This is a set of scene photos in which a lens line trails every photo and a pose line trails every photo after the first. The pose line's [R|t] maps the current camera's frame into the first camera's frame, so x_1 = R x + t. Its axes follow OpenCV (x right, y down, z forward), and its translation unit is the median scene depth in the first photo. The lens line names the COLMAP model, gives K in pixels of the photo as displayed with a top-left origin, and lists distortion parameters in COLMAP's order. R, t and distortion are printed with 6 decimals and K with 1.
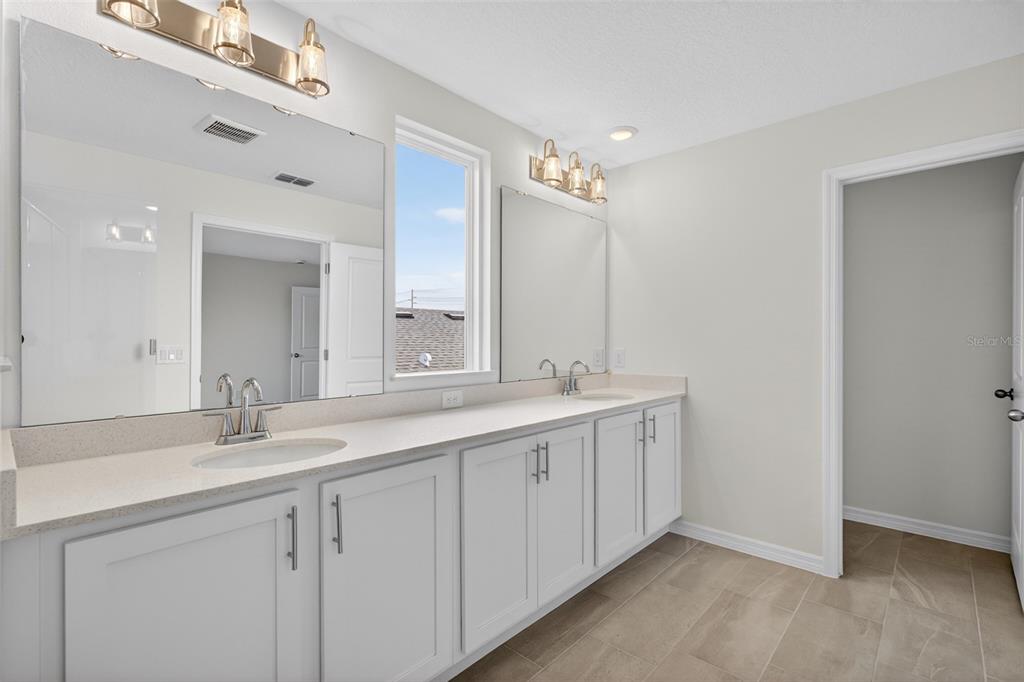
lens RADIAL K [[492.2, 0, 517.1], [0, 492.2, 343.8], [0, 0, 1]] dist [0.001725, 0.000378]
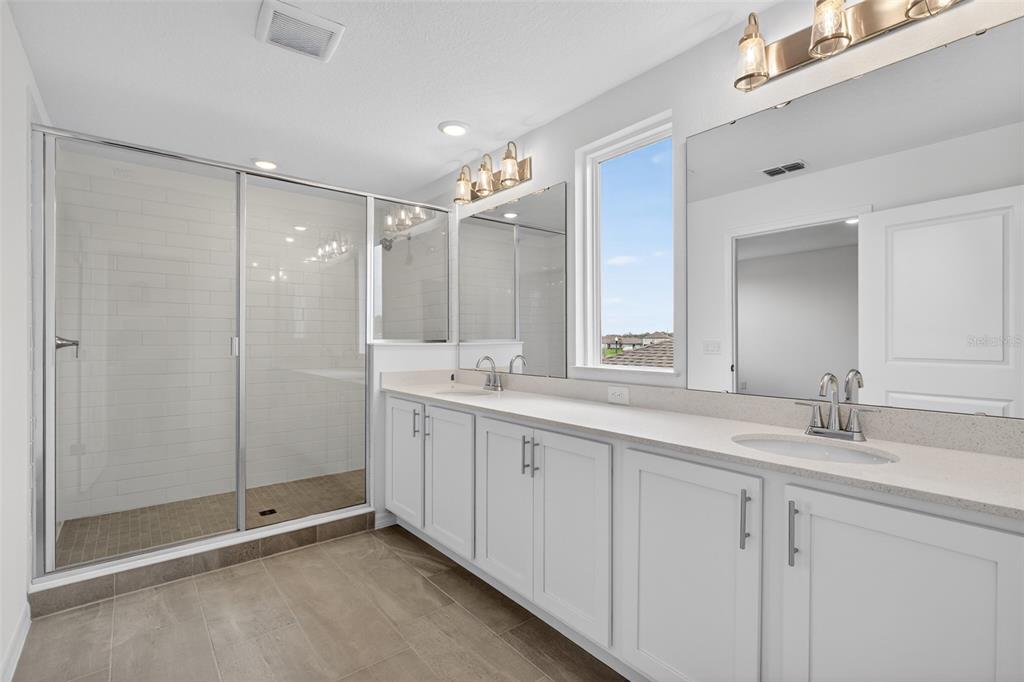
lens RADIAL K [[468.9, 0, 512.0], [0, 468.9, 341.0], [0, 0, 1]] dist [-0.001319, 0.000303]
pose [[-0.150795, 0.020605, -0.988350, 0.851955], [-0.006950, 0.999736, 0.021902, -0.015473], [0.988541, 0.010171, -0.150612, 0.945446]]
